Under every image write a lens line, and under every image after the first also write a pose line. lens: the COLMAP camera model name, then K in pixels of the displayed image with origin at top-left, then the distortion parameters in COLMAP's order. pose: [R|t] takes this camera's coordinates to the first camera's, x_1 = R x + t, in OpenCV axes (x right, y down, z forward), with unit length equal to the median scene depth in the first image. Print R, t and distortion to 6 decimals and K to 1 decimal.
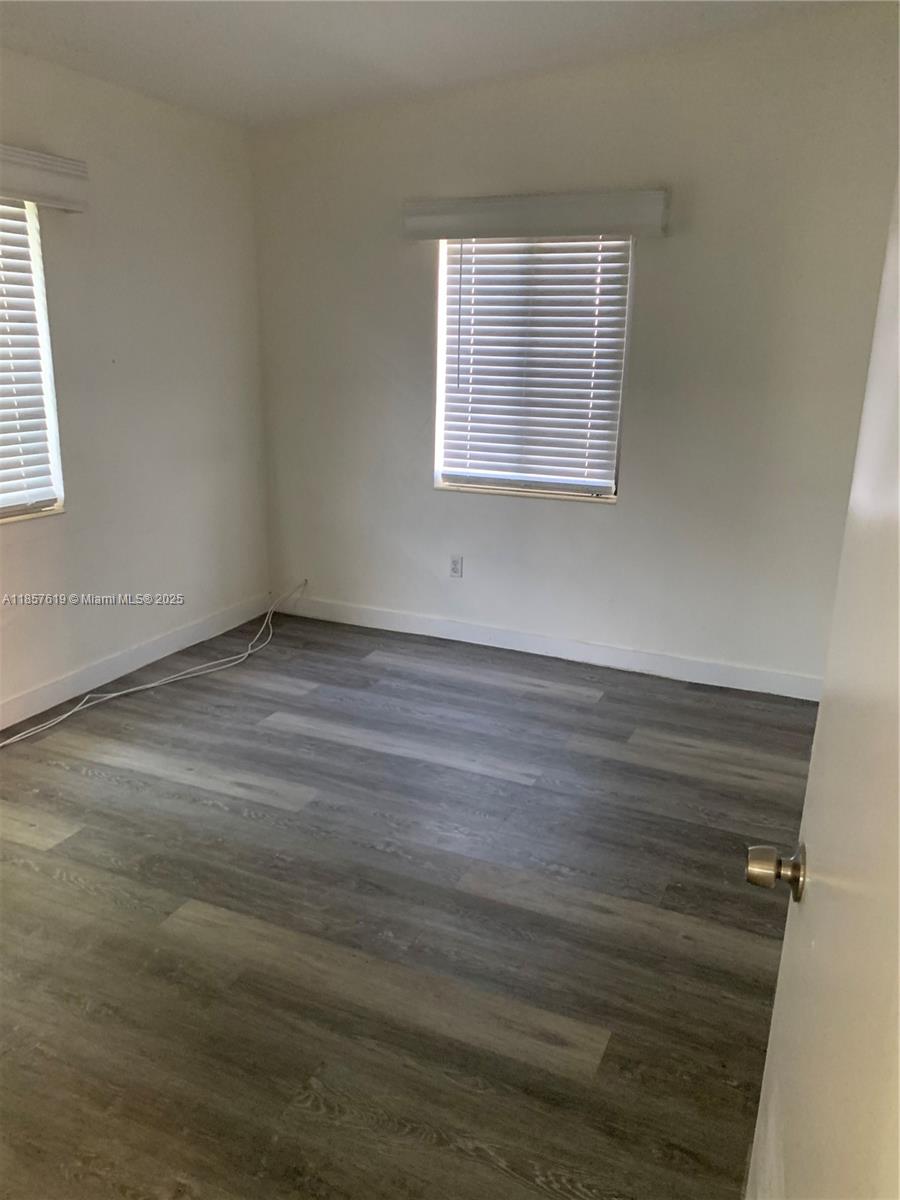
lens RADIAL K [[911.5, 0, 449.2], [0, 911.5, 600.1], [0, 0, 1]] dist [0.016307, -0.016872]
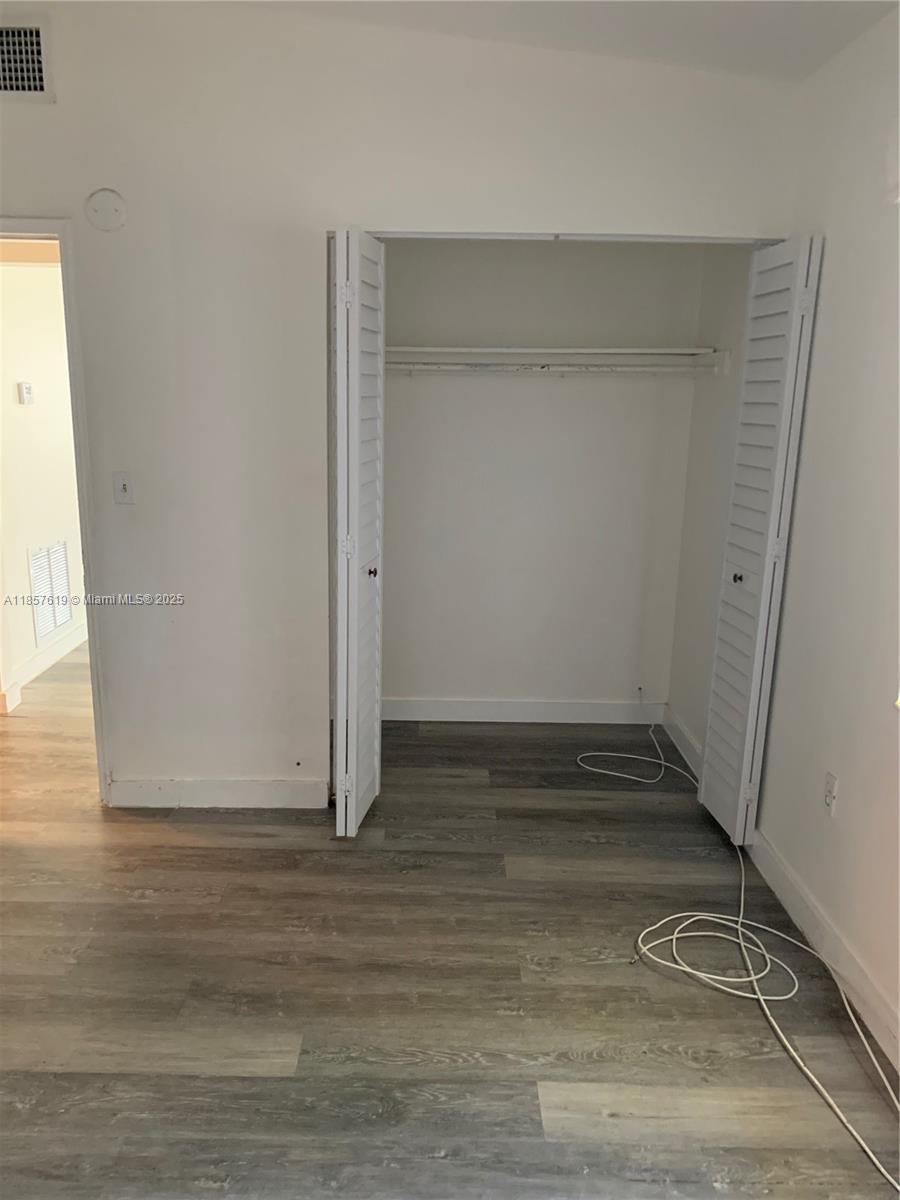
lens RADIAL K [[911.5, 0, 451.7], [0, 911.5, 602.3], [0, 0, 1]] dist [0.016307, -0.016872]
pose [[-0.907500, 0.064024, -0.415143, -0.100075], [-0.149024, 0.874954, 0.460703, -0.449871], [0.392728, 0.479954, -0.784480, 1.518977]]
